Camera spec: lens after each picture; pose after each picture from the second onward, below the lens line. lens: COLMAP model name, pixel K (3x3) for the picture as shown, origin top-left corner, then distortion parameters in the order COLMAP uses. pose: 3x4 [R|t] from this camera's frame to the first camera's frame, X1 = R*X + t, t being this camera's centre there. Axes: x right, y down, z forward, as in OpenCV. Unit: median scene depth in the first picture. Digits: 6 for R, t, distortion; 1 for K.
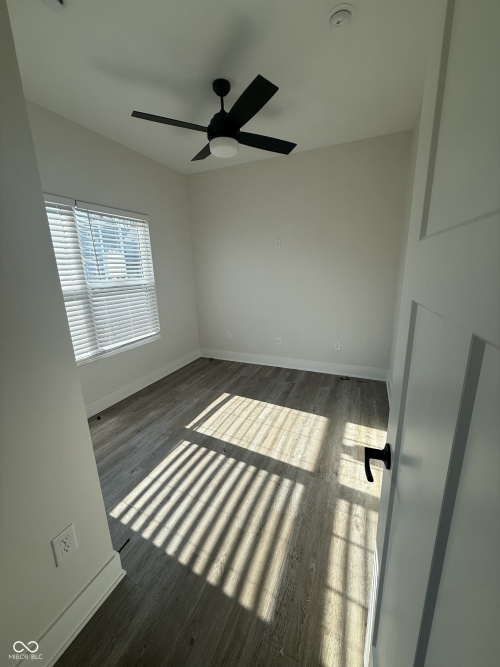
lens RADIAL K [[264.3, 0, 250.0], [0, 264.3, 333.5], [0, 0, 1]] dist [-0.001623, 0.000180]
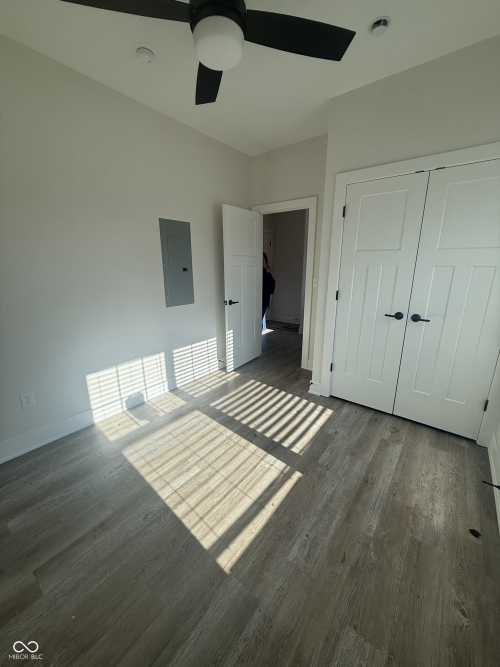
lens RADIAL K [[264.3, 0, 250.0], [0, 264.3, 333.5], [0, 0, 1]] dist [-0.001623, 0.000180]
pose [[-0.970284, -0.035488, 0.239353, -0.281864], [0.082910, 0.880545, 0.466654, -0.359388], [-0.227321, 0.472632, -0.851436, 1.553238]]
